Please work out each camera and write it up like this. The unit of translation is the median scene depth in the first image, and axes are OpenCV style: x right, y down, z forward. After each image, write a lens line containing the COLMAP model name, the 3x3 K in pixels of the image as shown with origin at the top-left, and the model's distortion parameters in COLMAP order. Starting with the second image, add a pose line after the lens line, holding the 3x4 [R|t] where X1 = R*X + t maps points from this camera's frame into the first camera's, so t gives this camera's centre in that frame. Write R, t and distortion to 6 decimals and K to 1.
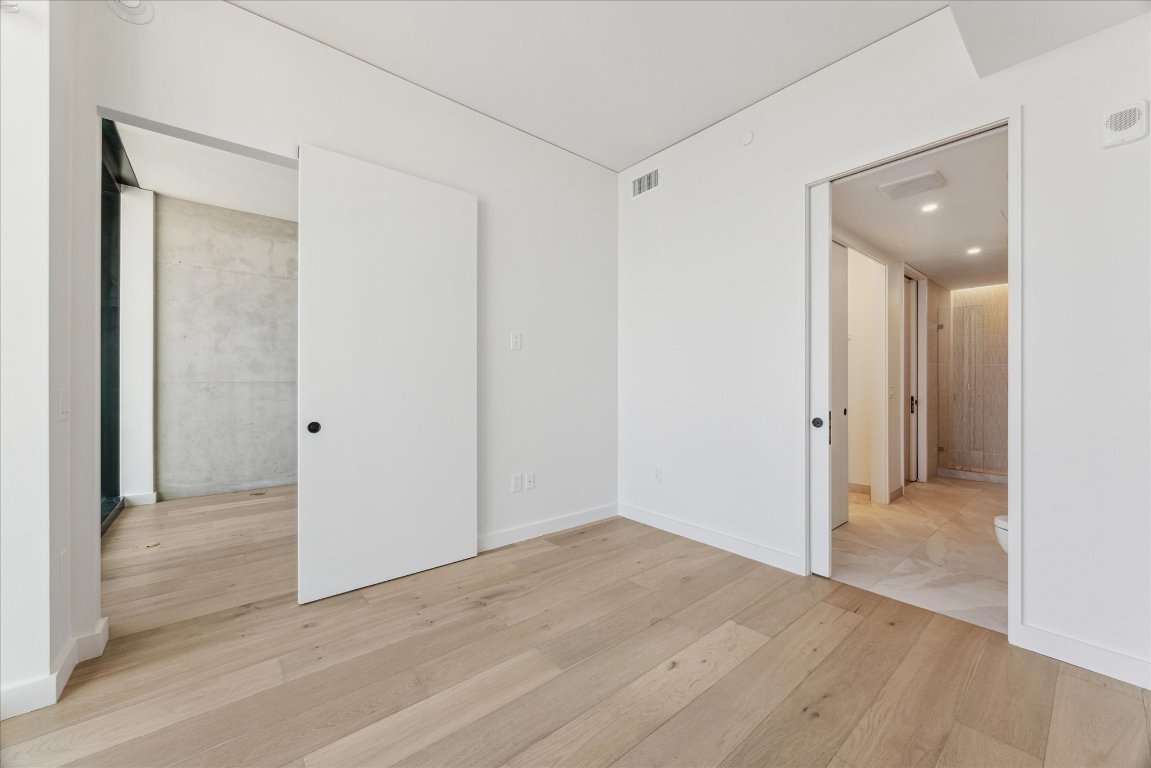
lens RADIAL K [[439.7, 0, 575.5], [0, 439.7, 384.0], [0, 0, 1]] dist [0.000158, -0.000004]
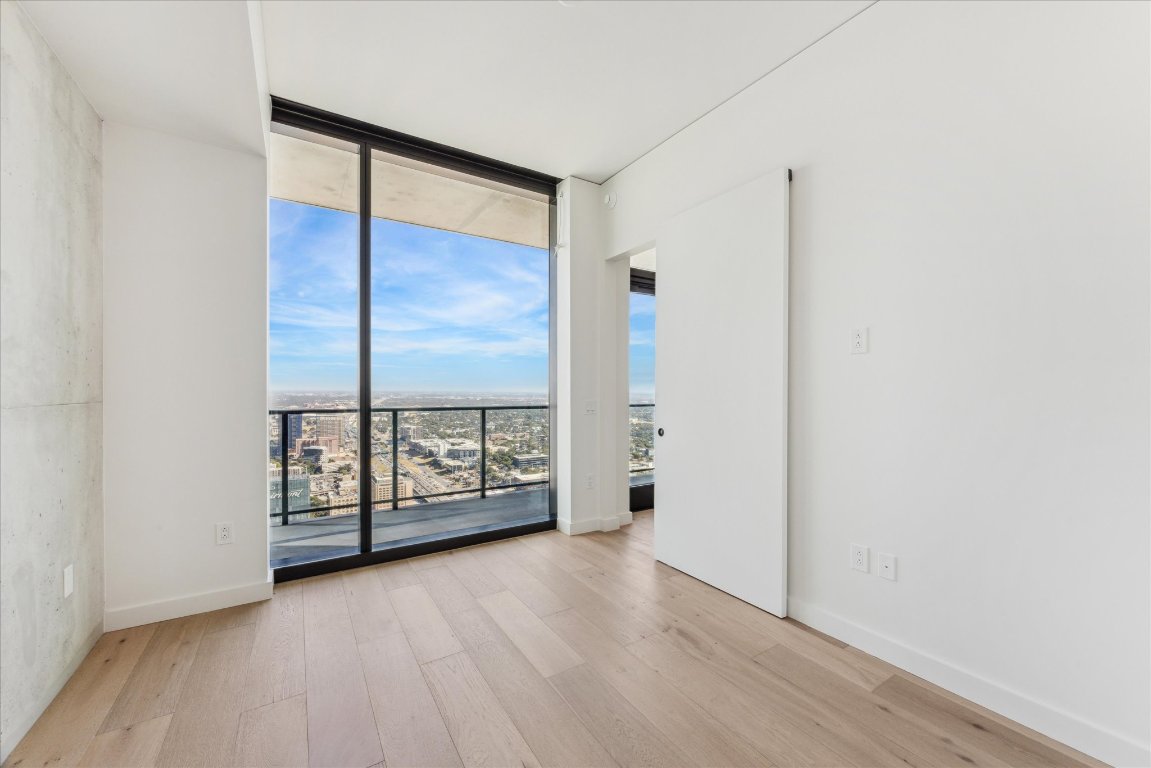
lens RADIAL K [[454.1, 0, 594.9], [0, 454.1, 388.0], [0, 0, 1]] dist [-0.001330, -0.000308]
pose [[-0.110133, -0.001084, -0.993916, 0.671539], [-0.004200, 0.999991, -0.000625, -0.028757], [0.993908, 0.004106, -0.110136, 0.792457]]
